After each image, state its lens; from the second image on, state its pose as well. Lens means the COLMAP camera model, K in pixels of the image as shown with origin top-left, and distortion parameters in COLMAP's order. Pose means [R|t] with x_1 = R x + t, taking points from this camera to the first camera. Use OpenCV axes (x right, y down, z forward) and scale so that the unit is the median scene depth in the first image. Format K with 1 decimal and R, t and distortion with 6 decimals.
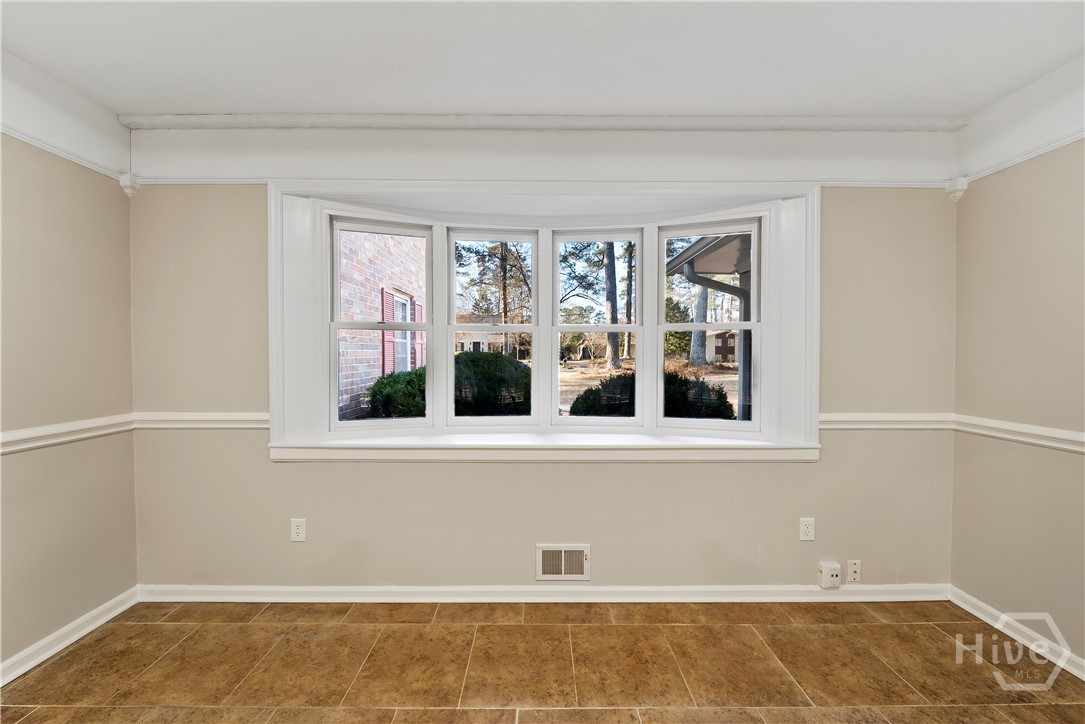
lens RADIAL K [[385.4, 0, 542.5], [0, 385.4, 362.0], [0, 0, 1]] dist [-0.000658, -0.000041]
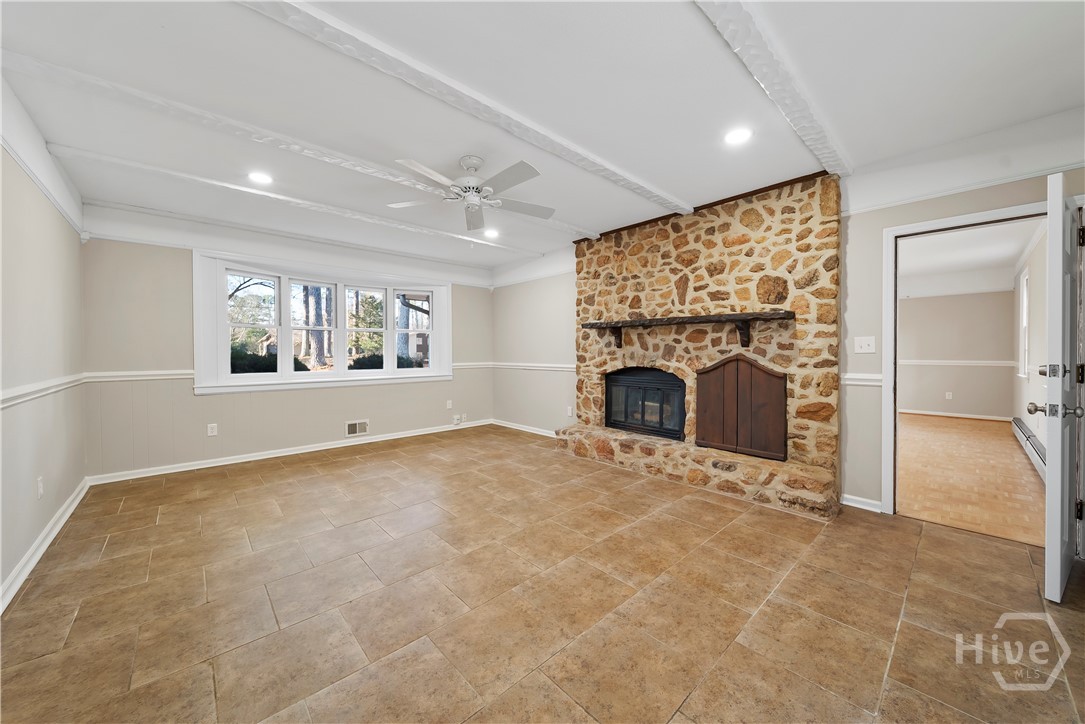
lens RADIAL K [[390.3, 0, 538.3], [0, 390.3, 352.0], [0, 0, 1]] dist [-0.001877, -0.000243]
pose [[0.749240, -0.005057, 0.662280, -0.703262], [0.019697, 0.999699, -0.014650, 0.105882], [-0.662006, 0.024021, 0.749113, -1.559482]]
